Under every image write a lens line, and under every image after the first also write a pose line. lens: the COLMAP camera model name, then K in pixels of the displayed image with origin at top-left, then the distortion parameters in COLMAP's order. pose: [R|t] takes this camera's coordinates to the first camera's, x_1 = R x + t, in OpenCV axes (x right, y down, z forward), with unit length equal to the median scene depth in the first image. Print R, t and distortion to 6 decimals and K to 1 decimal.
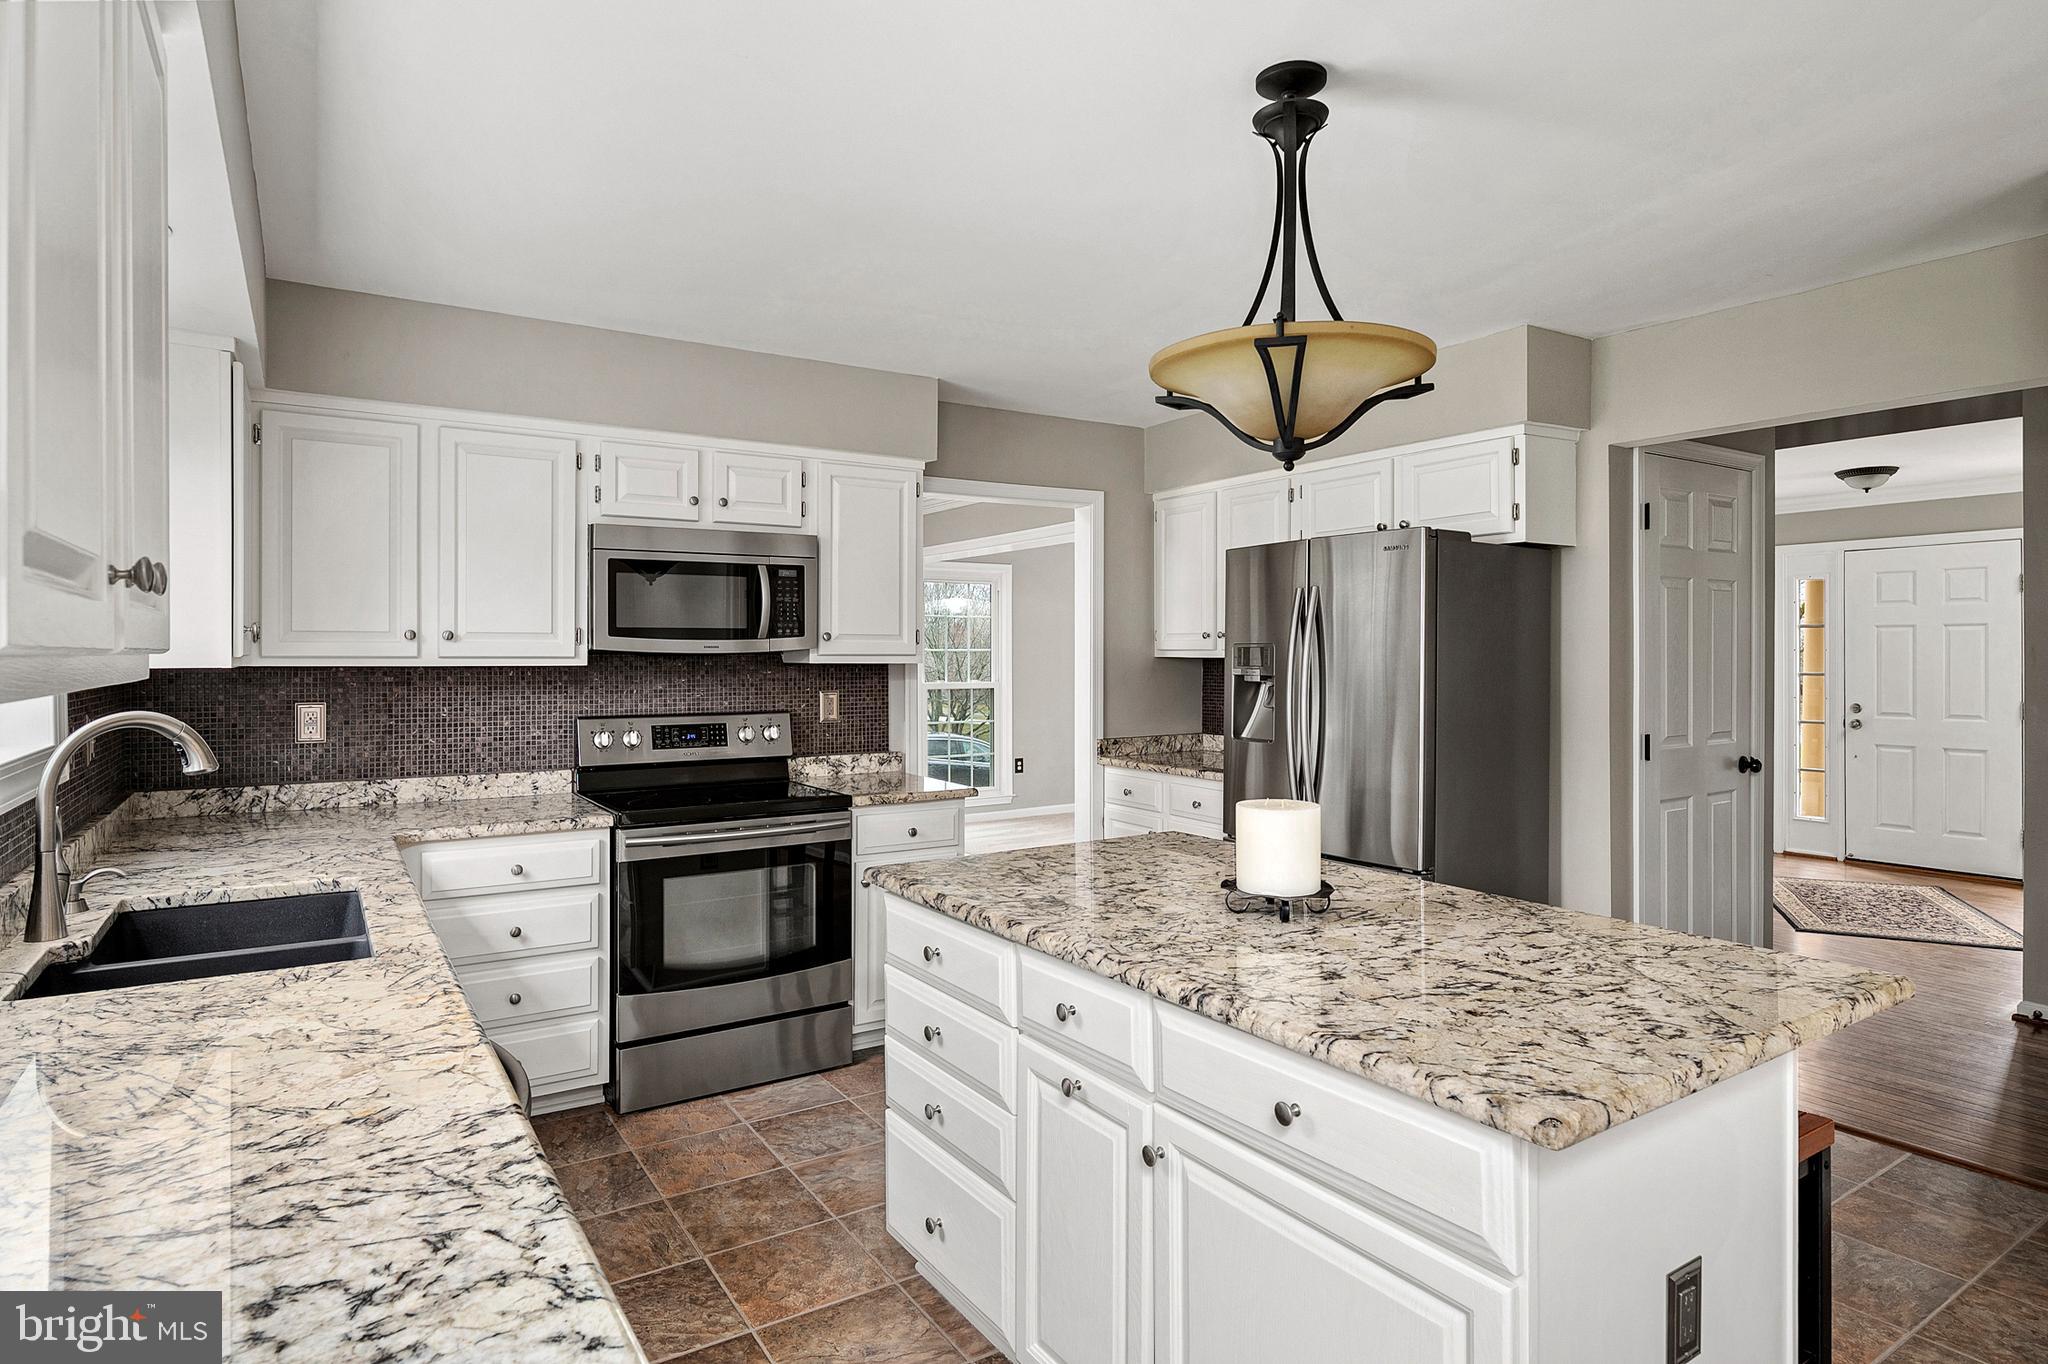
lens RADIAL K [[1111.6, 0, 1024.0], [0, 1111.6, 682.0], [0, 0, 1]] dist [-0.002081, -0.002029]
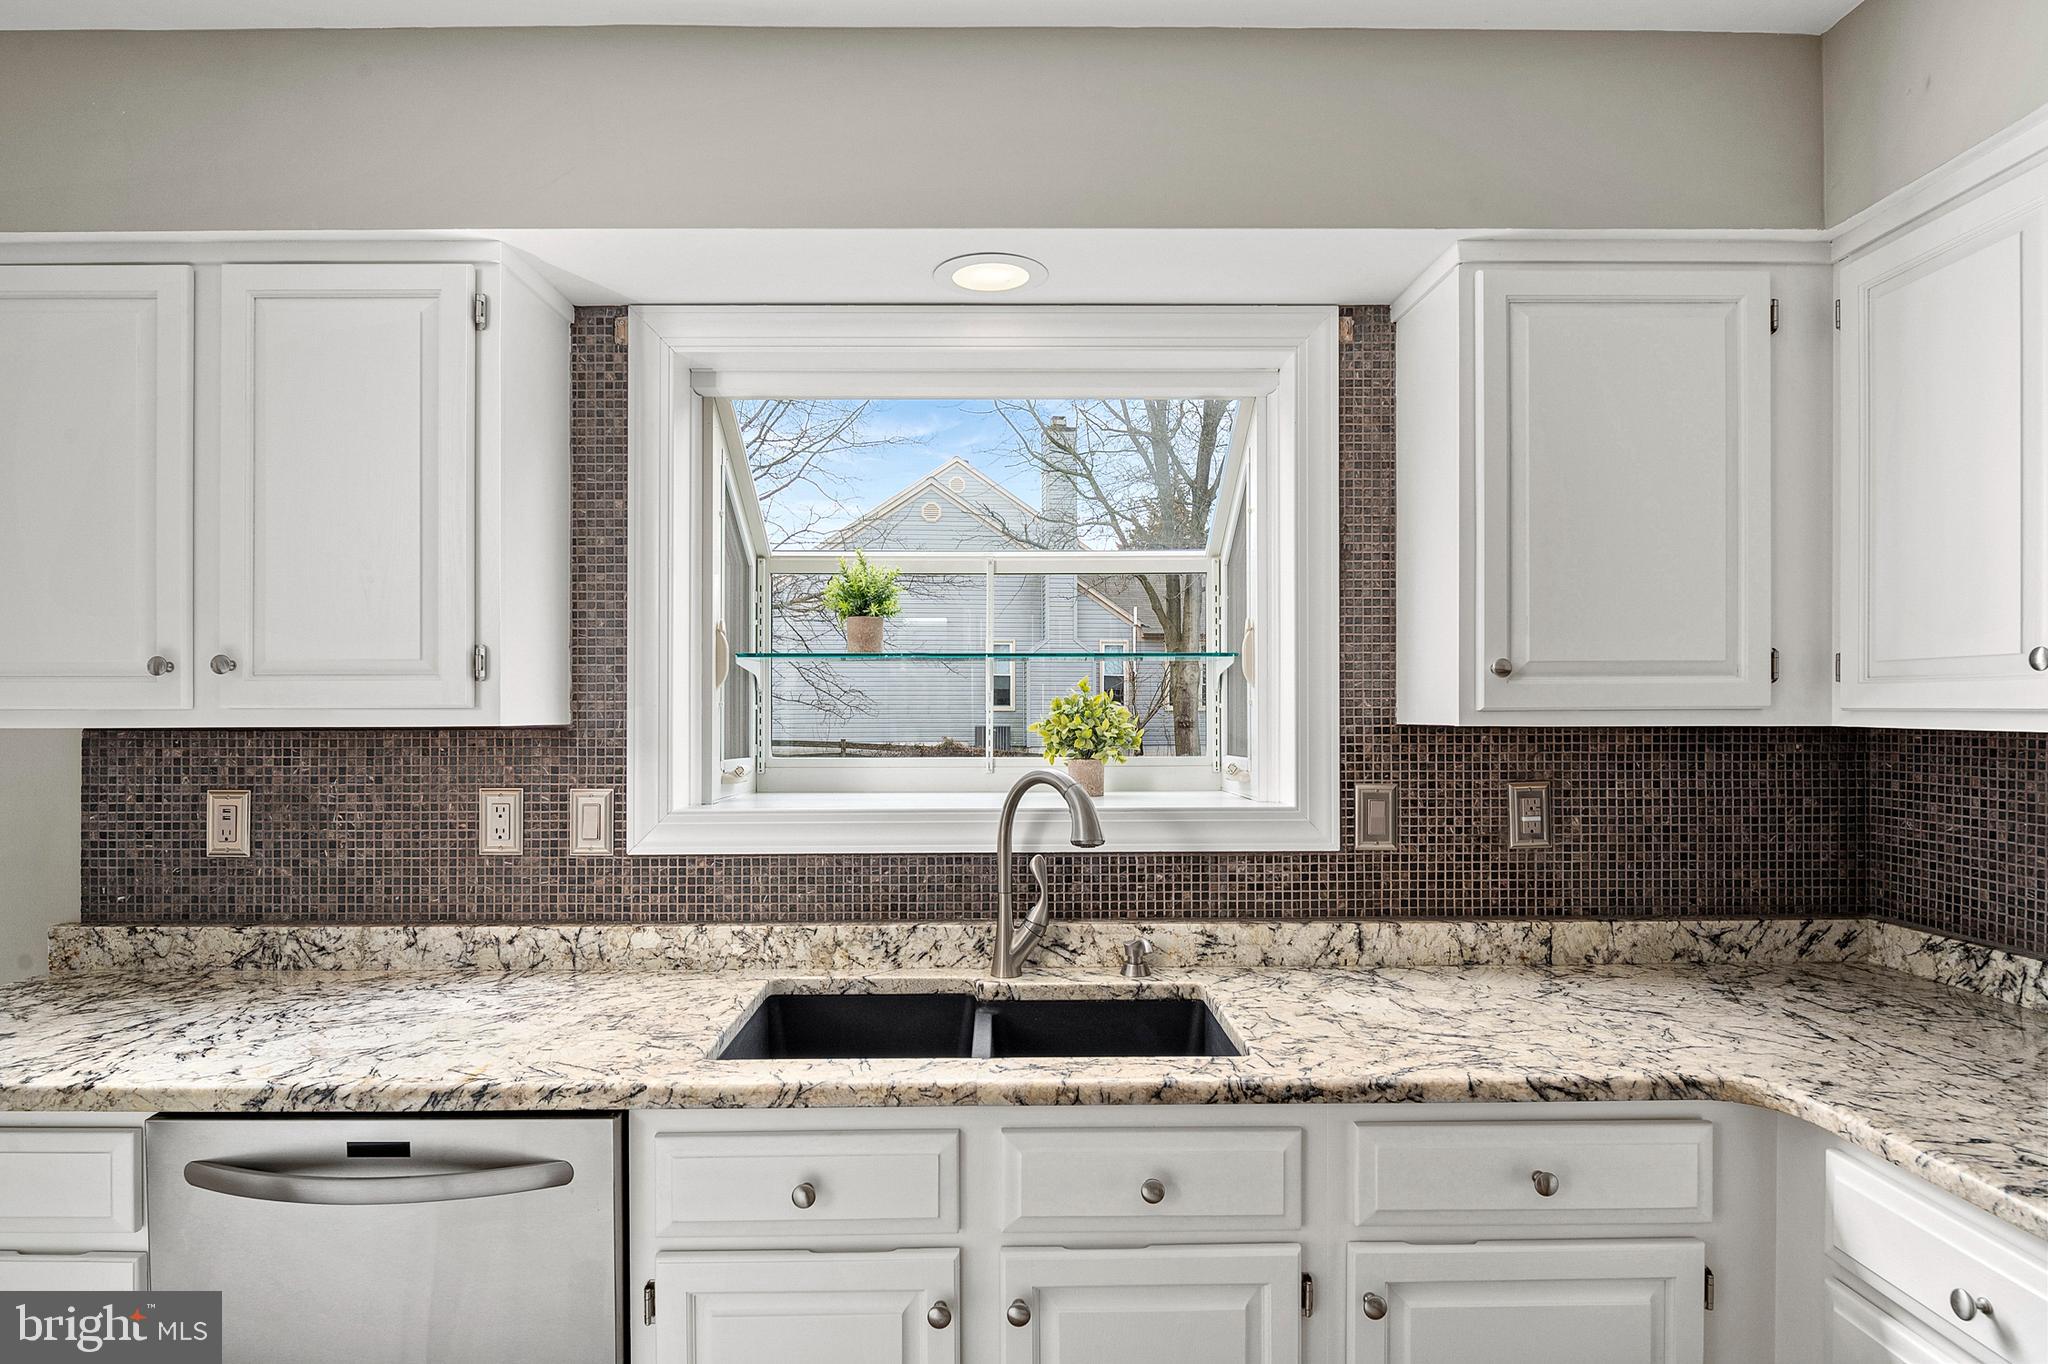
lens RADIAL K [[1111.6, 0, 1024.0], [0, 1111.6, 682.0], [0, 0, 1]] dist [-0.002081, -0.002029]
pose [[-0.529793, -0.021334, -0.847858, 0.028860], [-0.017963, 0.999742, -0.013931, -0.049053], [0.847937, 0.007850, -0.530040, 2.128425]]
